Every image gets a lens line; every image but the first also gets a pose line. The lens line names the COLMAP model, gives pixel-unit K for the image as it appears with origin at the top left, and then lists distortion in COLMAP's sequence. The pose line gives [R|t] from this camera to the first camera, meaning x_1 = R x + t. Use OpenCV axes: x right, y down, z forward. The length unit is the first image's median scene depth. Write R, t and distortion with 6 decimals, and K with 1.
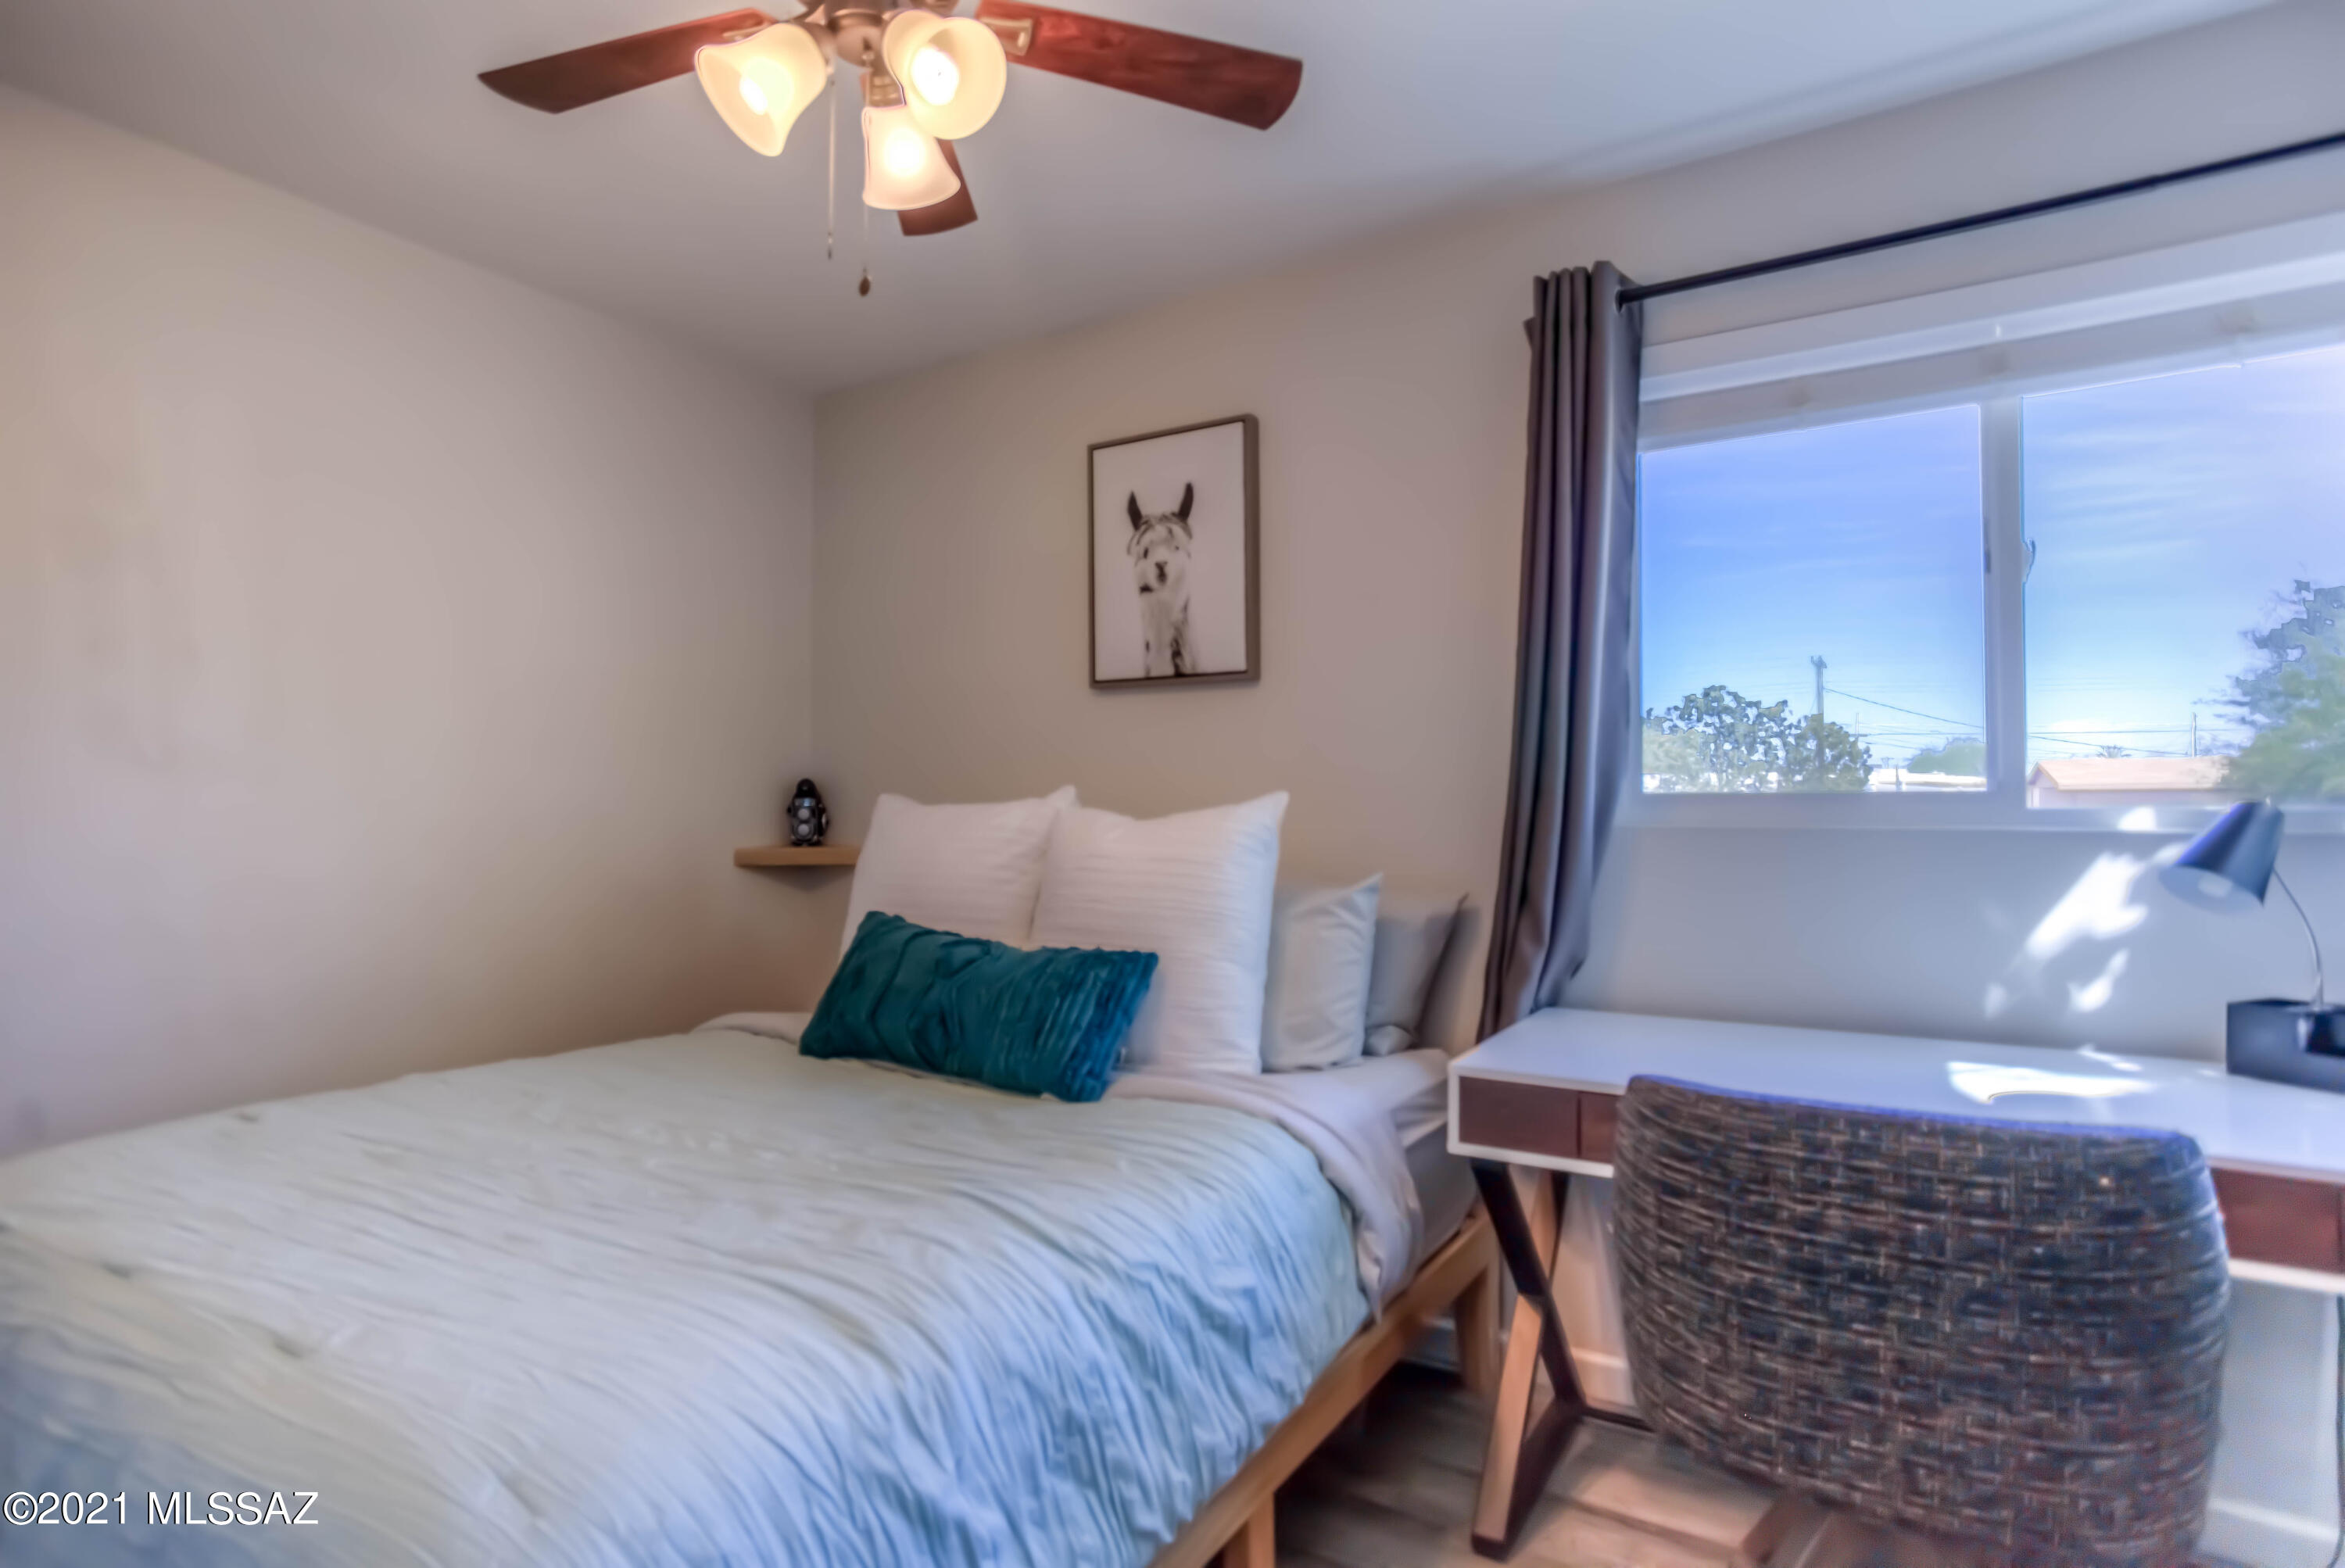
lens RADIAL K [[1150.2, 0, 1158.8], [0, 1150.2, 773.5], [0, 0, 1]] dist [-0.044079, 0.017983]
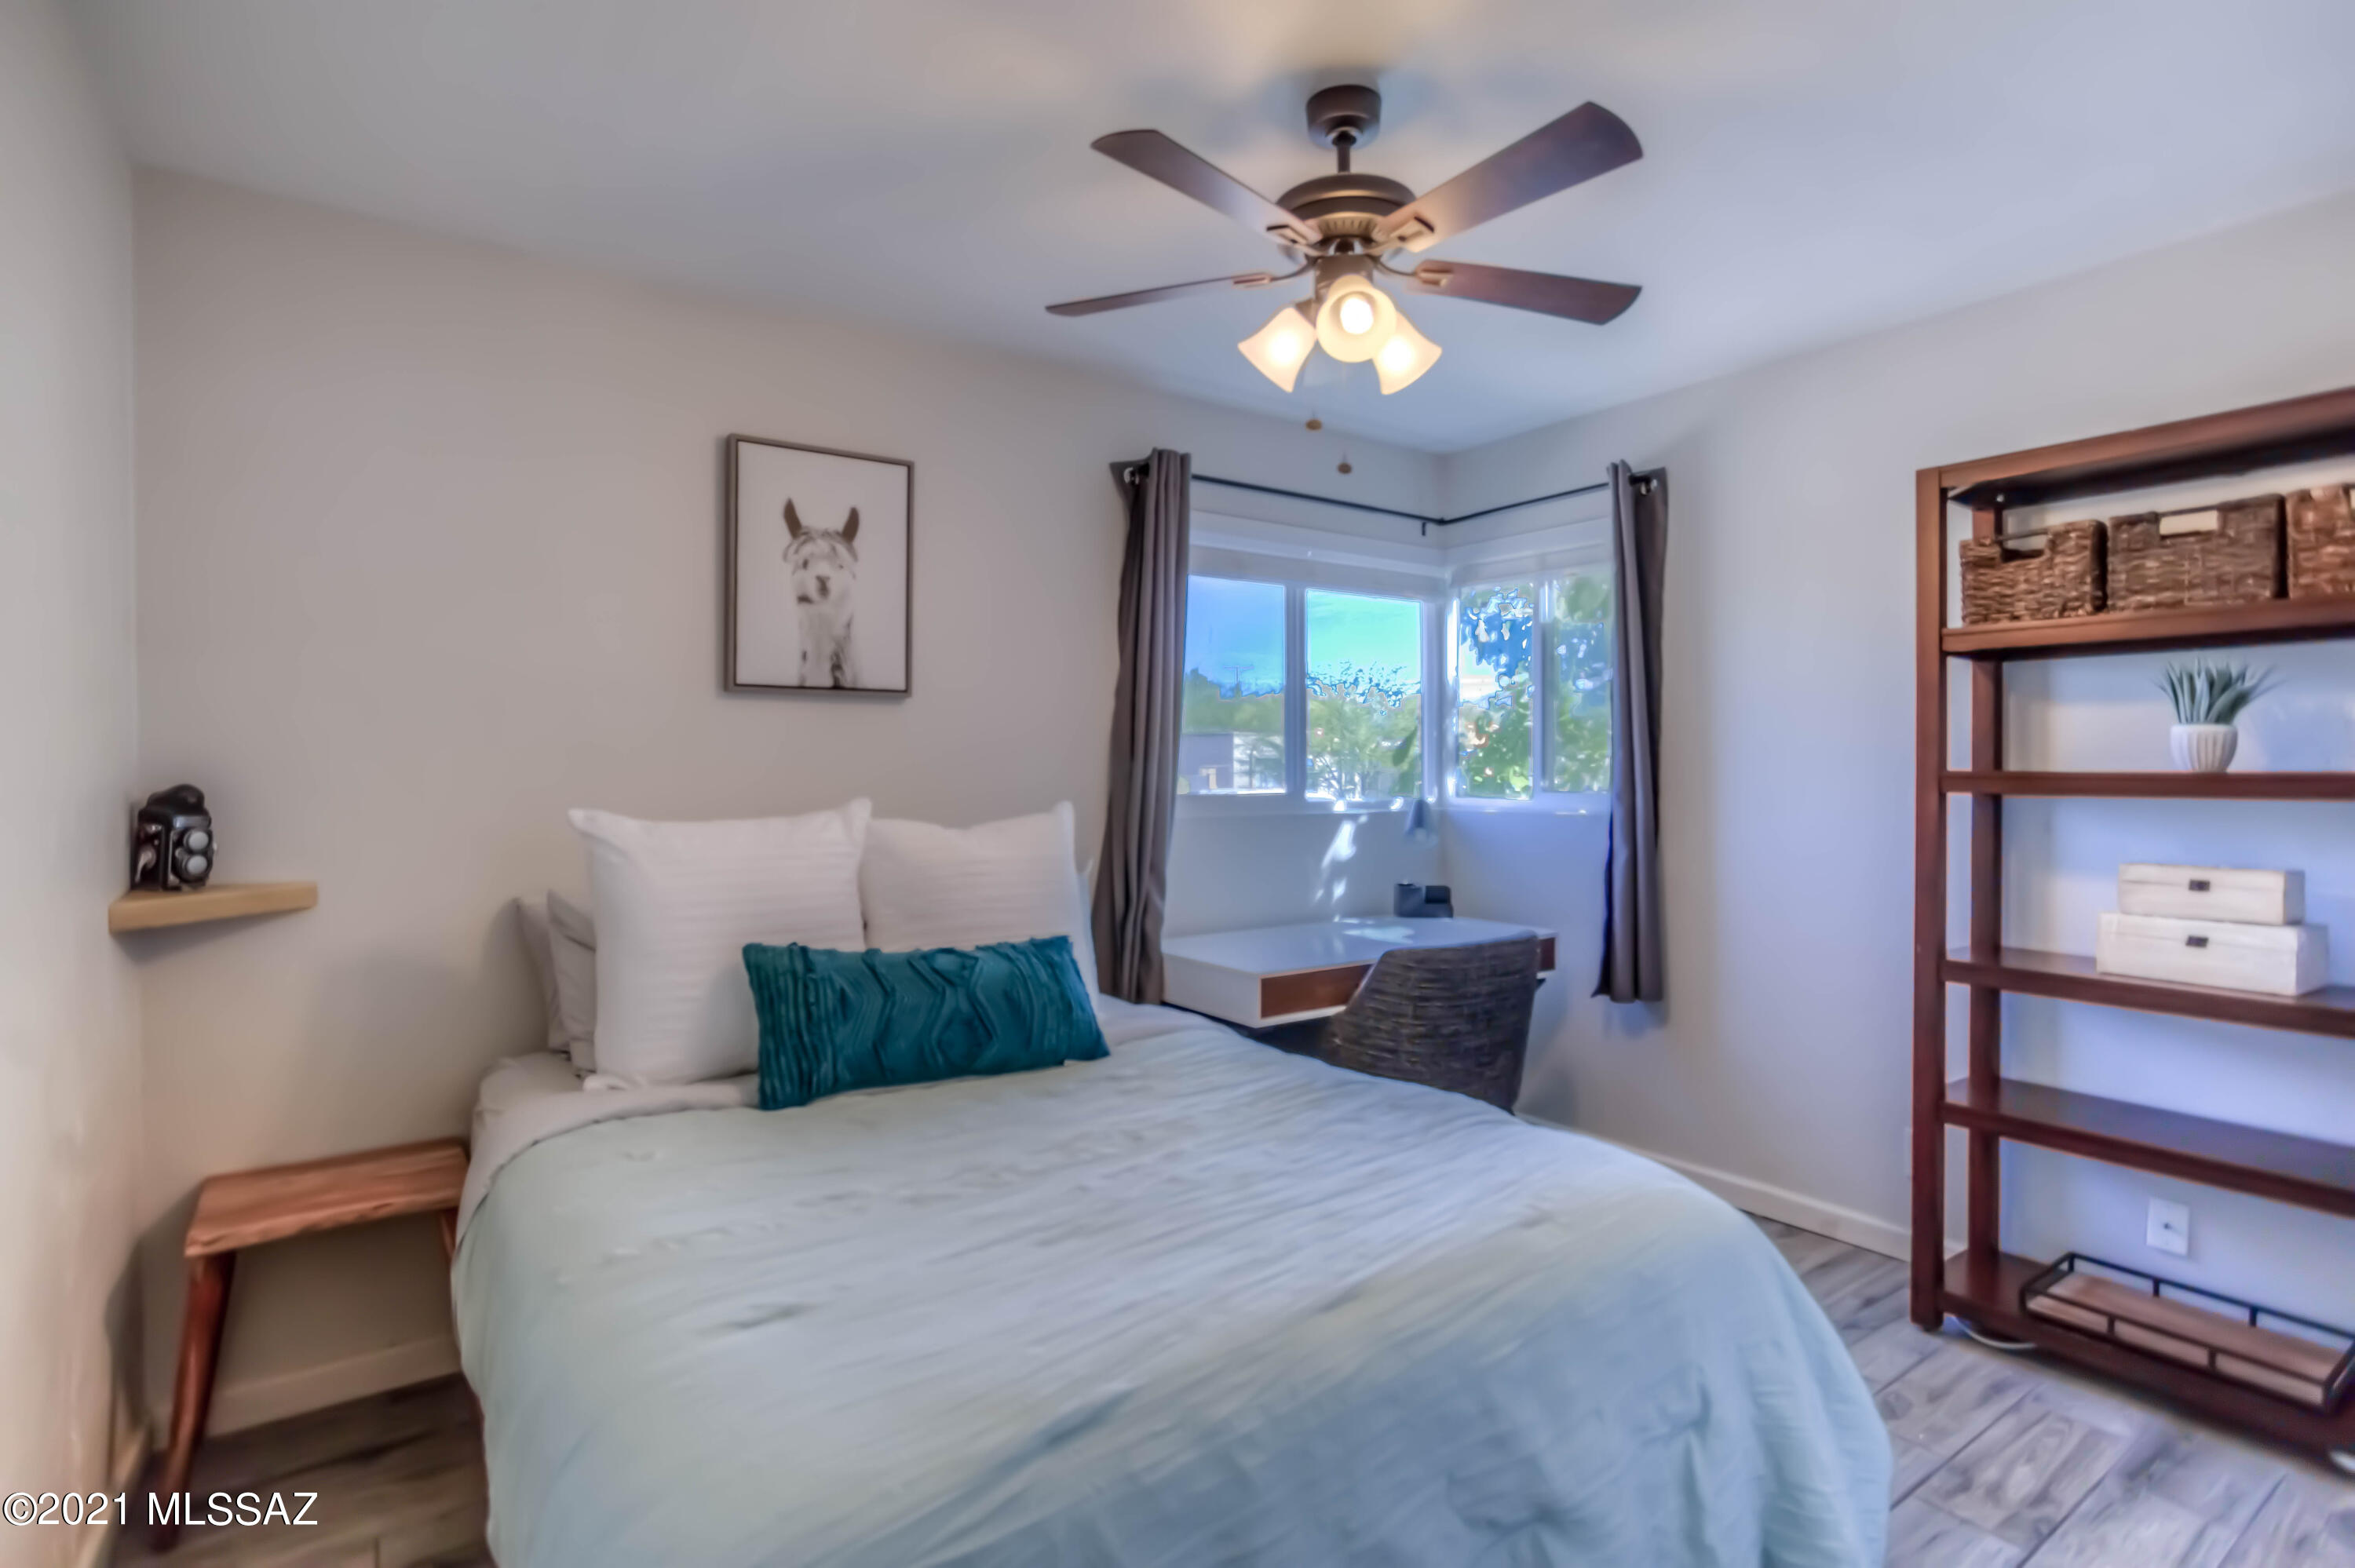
lens RADIAL K [[1154.9, 0, 1163.7], [0, 1154.9, 773.5], [0, 0, 1]] dist [-0.044079, 0.017983]
pose [[0.416837, -0.011459, 0.908909, -0.821559], [-0.026599, 0.999339, 0.024798, -0.040976], [-0.908592, -0.034512, 0.416257, 0.287472]]
